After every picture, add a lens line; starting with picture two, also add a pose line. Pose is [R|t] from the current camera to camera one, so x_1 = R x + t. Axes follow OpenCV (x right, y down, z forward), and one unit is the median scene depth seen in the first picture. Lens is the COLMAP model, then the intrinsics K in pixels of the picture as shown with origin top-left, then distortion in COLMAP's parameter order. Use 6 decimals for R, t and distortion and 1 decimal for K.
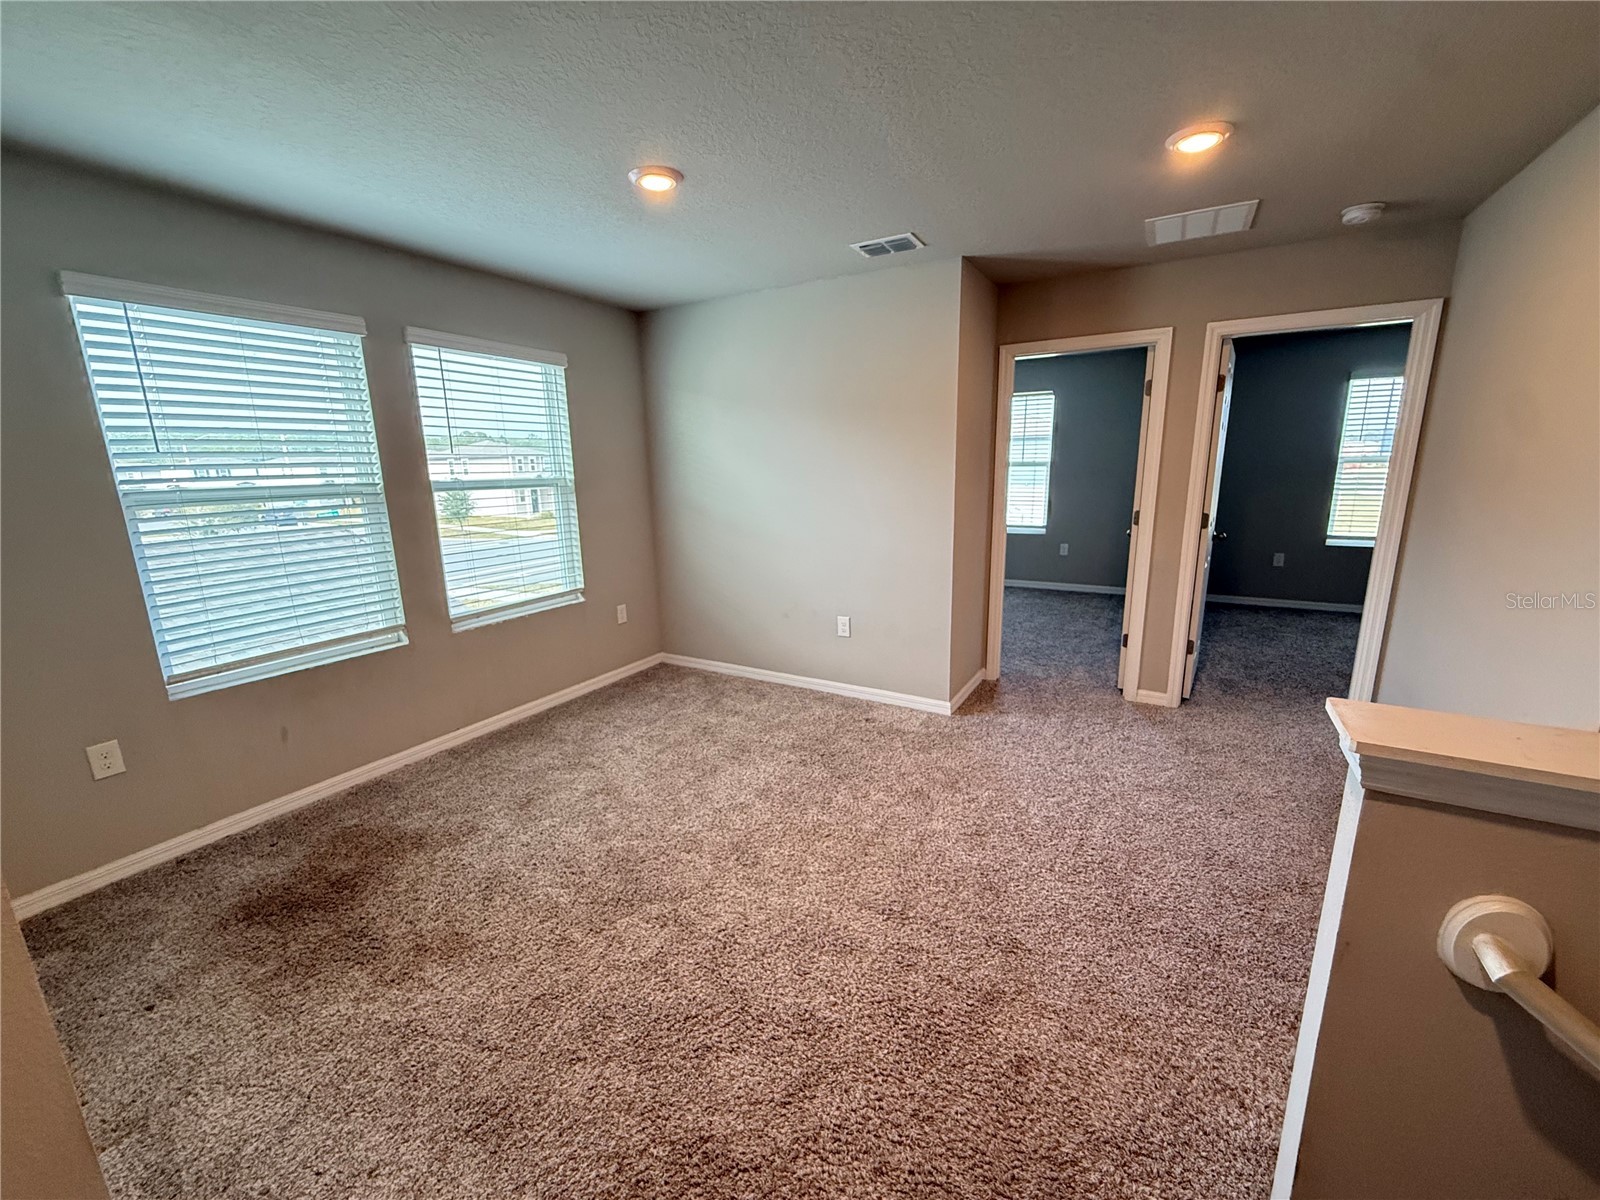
lens RADIAL K [[639.7, 0, 793.9], [0, 639.7, 600.6], [0, 0, 1]] dist [-0.001692, 0.000854]
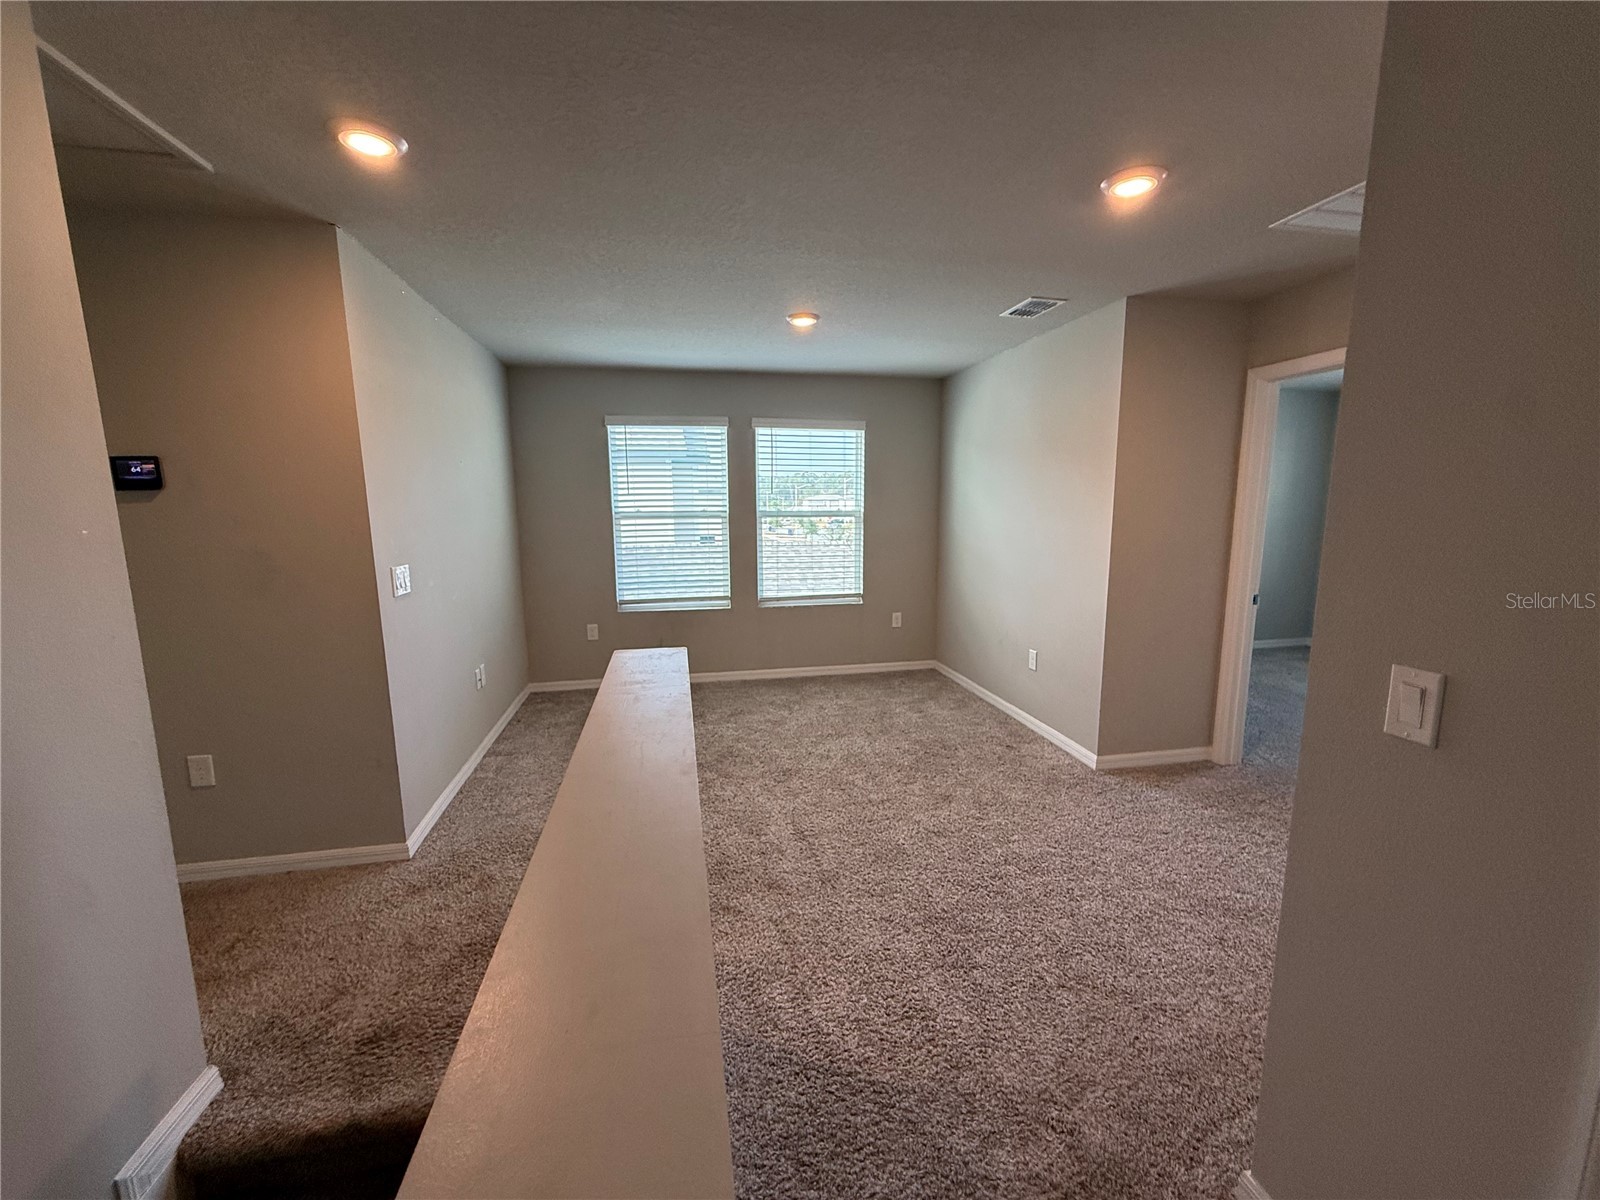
lens RADIAL K [[639.7, 0, 796.6], [0, 639.7, 601.2], [0, 0, 1]] dist [-0.001692, 0.000854]
pose [[0.659744, 0.129072, -0.740323, 0.693300], [-0.164866, 0.986000, 0.024983, -0.018306], [0.733183, 0.105572, 0.671787, 0.019029]]
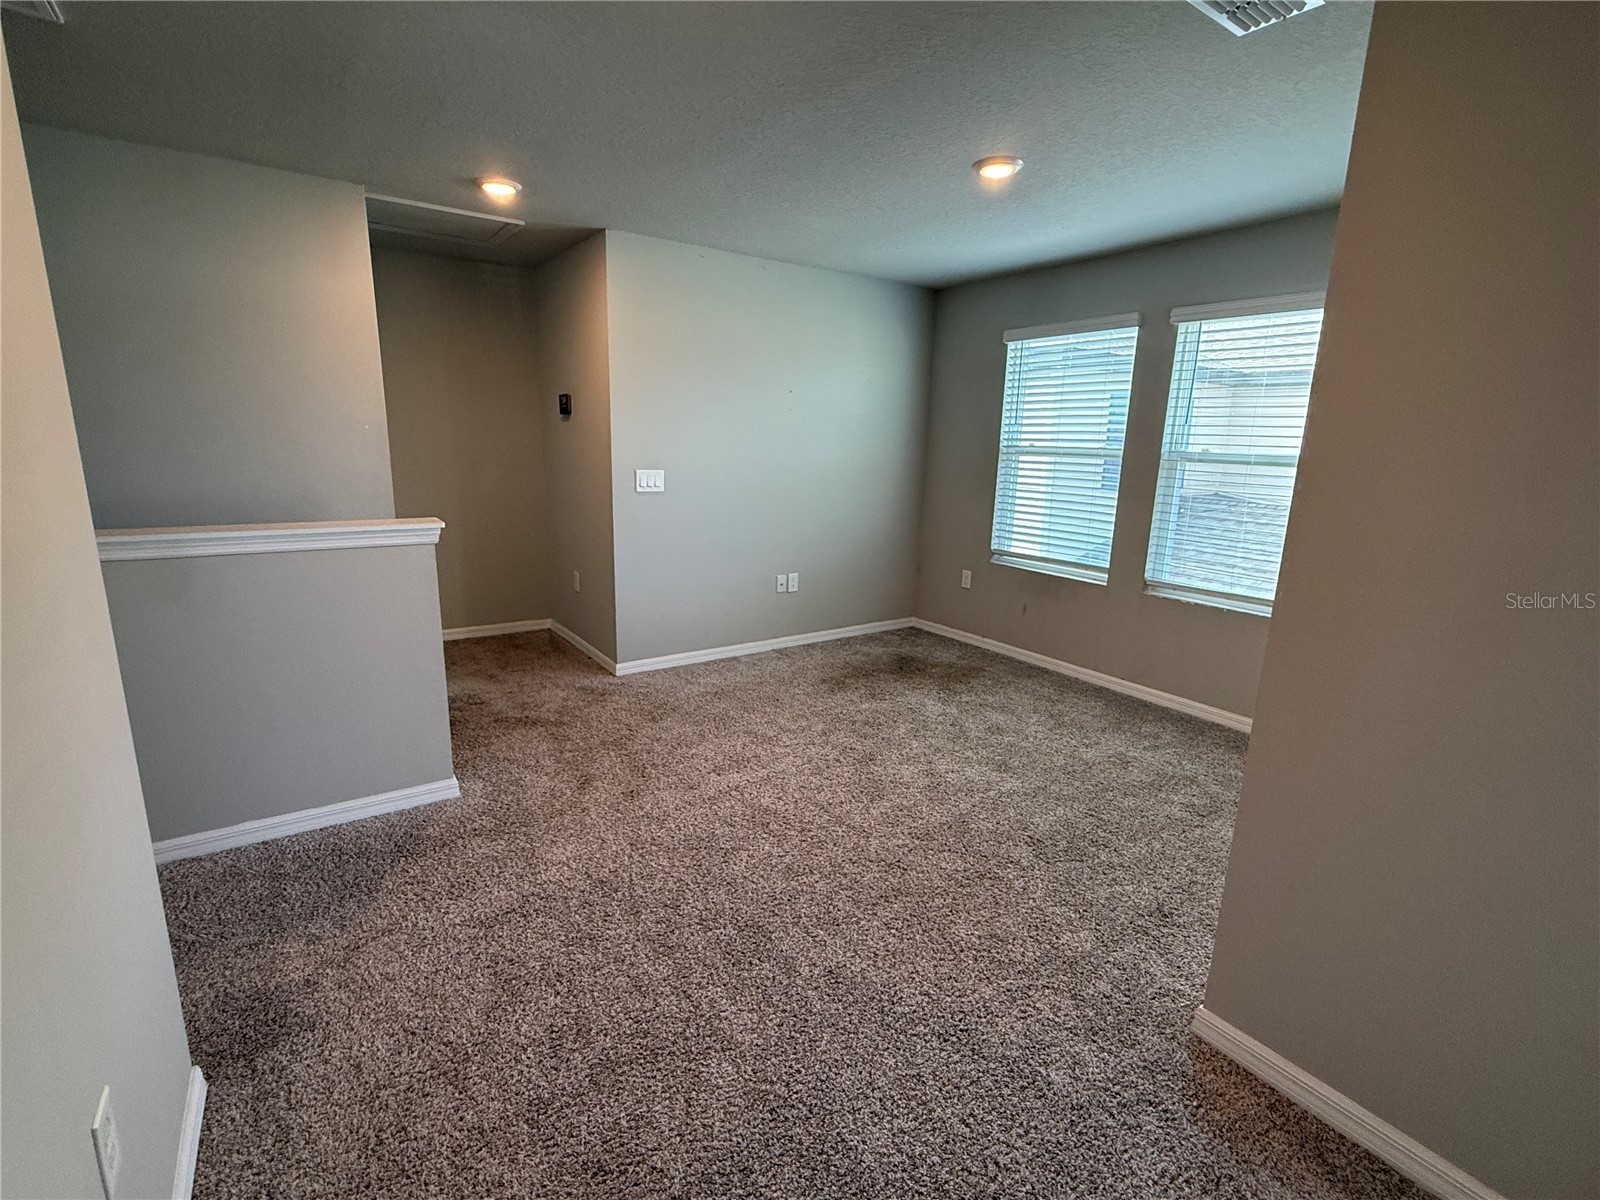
lens RADIAL K [[742.1, 0, 796.9], [0, 742.1, 599.9], [0, 0, 1]] dist [-0.002792, -0.000069]
pose [[-0.427482, 0.201768, -0.881220, 0.822961], [-0.208676, 0.926427, 0.313348, -0.209646], [0.879610, 0.317840, -0.353927, 0.952537]]
